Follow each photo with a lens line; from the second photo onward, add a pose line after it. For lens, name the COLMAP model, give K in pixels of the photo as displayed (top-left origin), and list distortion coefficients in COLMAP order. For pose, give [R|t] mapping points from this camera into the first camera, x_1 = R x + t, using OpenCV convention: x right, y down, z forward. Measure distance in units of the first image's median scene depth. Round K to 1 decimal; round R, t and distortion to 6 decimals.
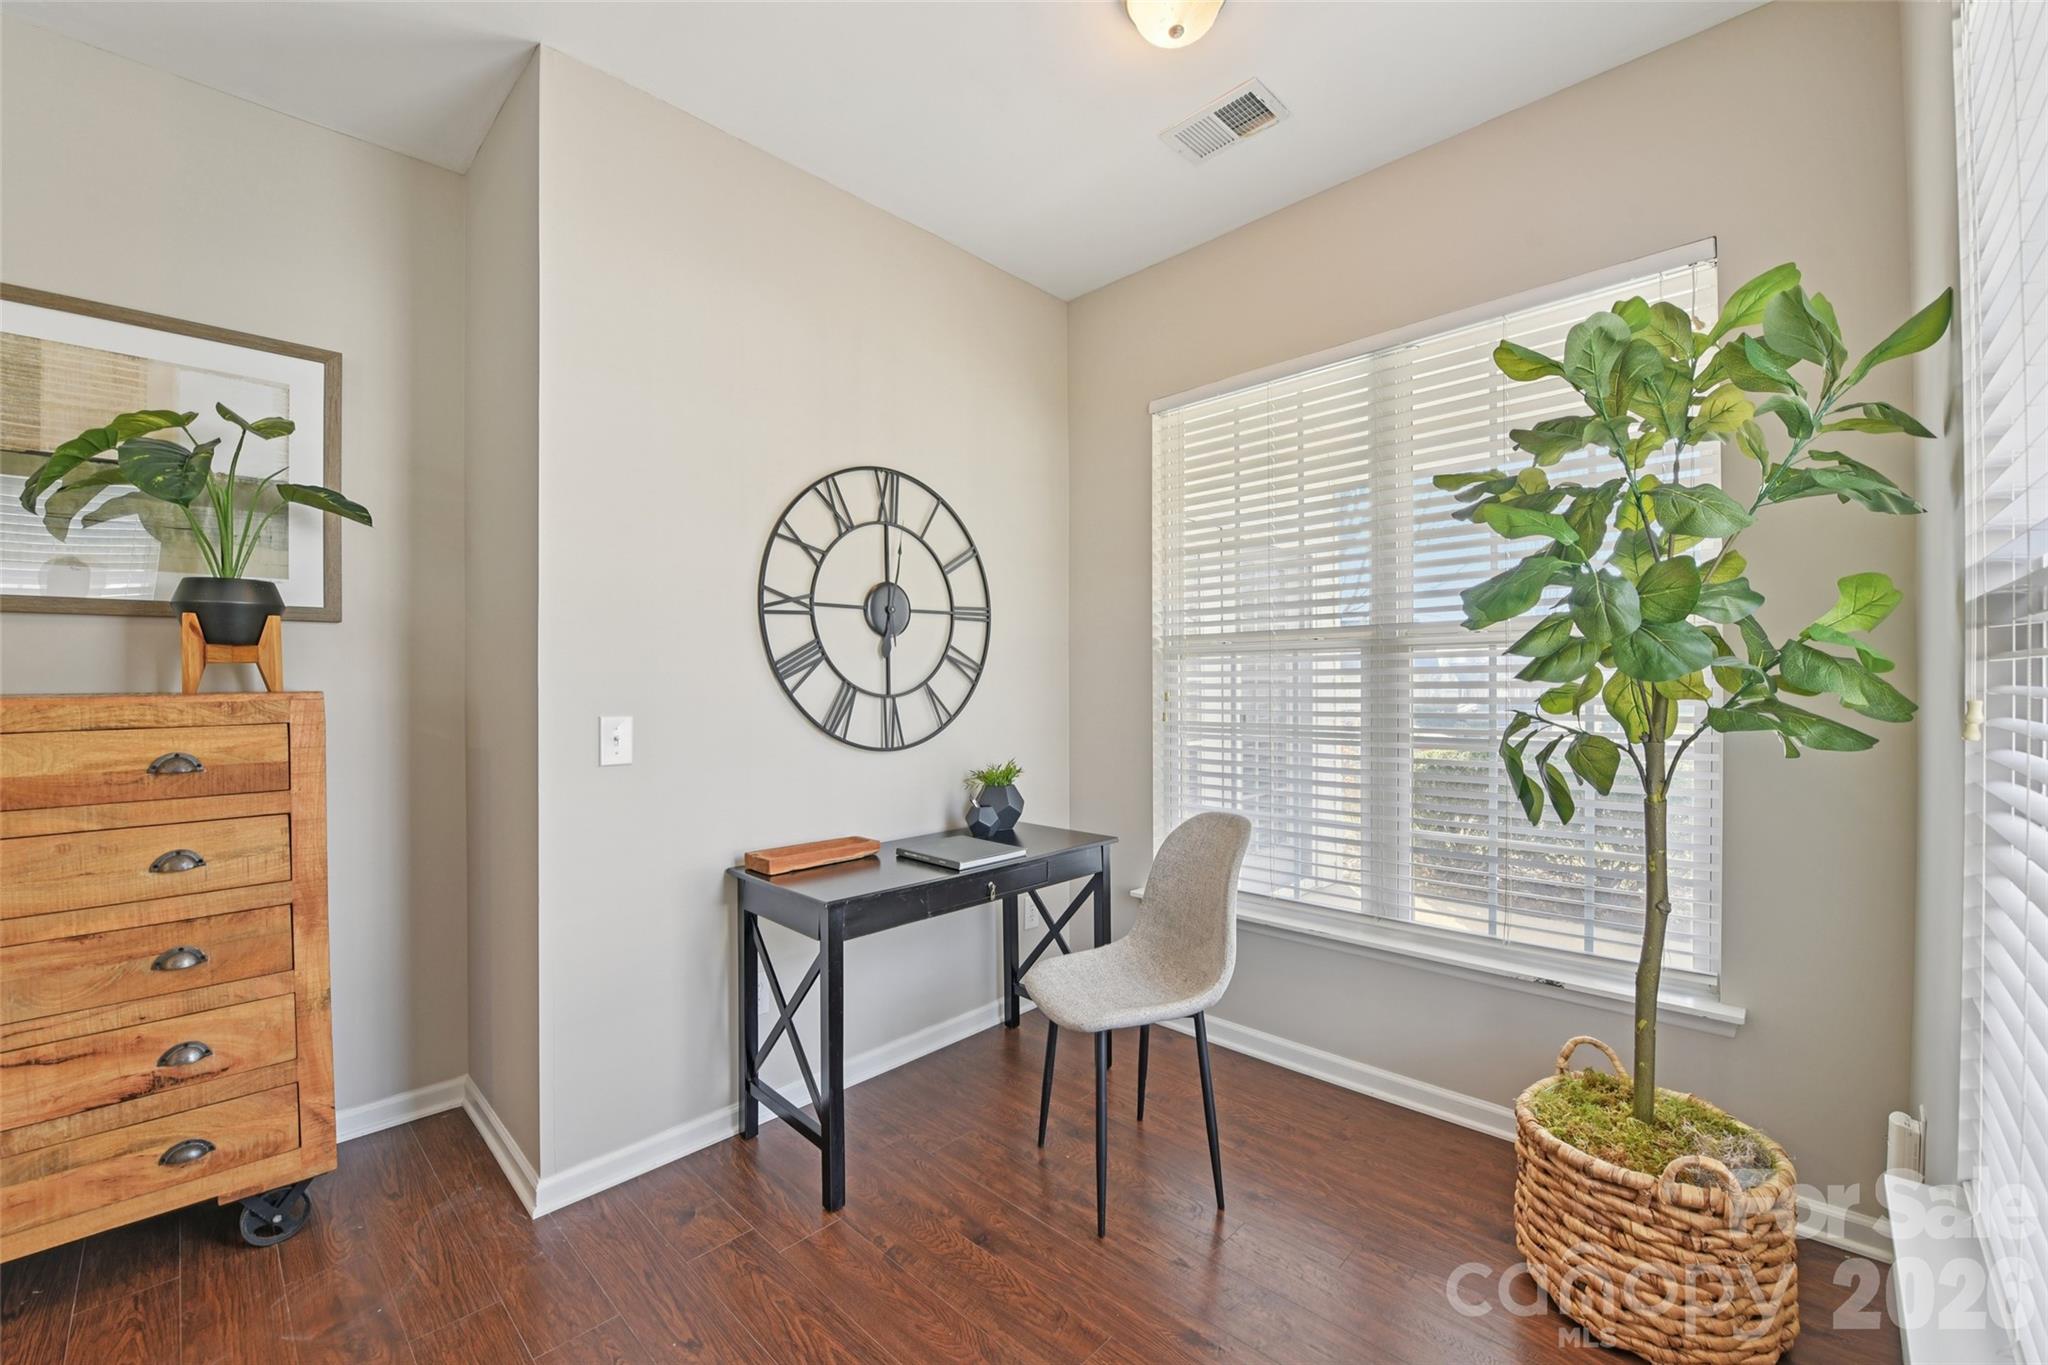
lens RADIAL K [[818.8, 0, 1024.0], [0, 818.8, 682.5], [0, 0, 1]] dist [-0.022588, -0.000037]
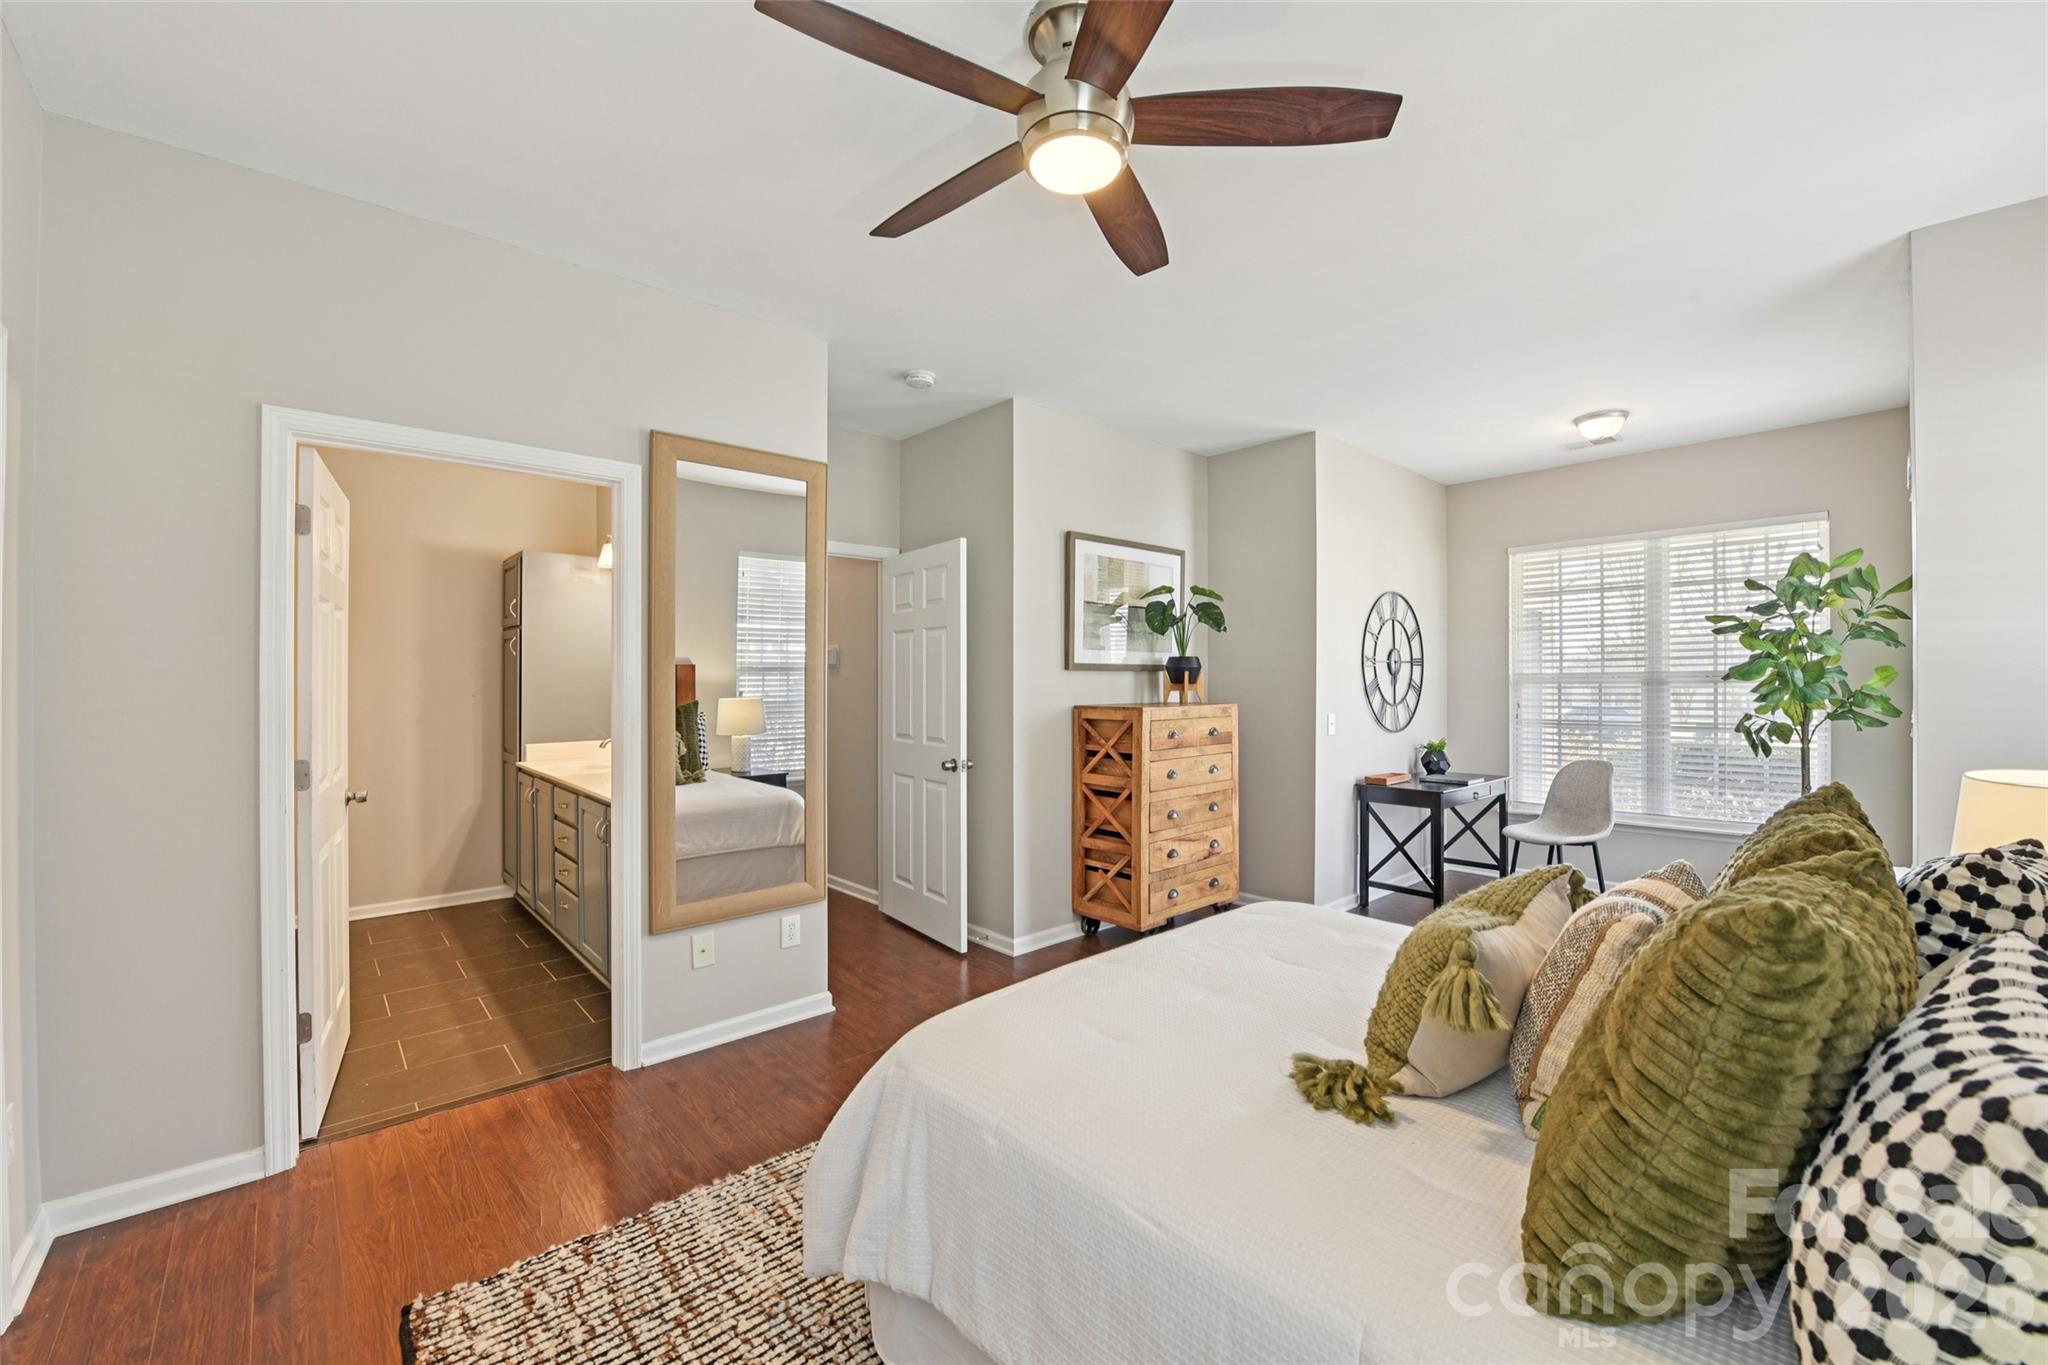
lens RADIAL K [[822.2, 0, 1019.7], [0, 822.2, 686.3], [0, 0, 1]] dist [-0.013259, -0.005552]
pose [[0.997852, 0.003412, -0.065419, -1.553294], [-0.003362, 0.999994, 0.000886, -0.046275], [0.065421, -0.000664, 0.997858, -1.741906]]
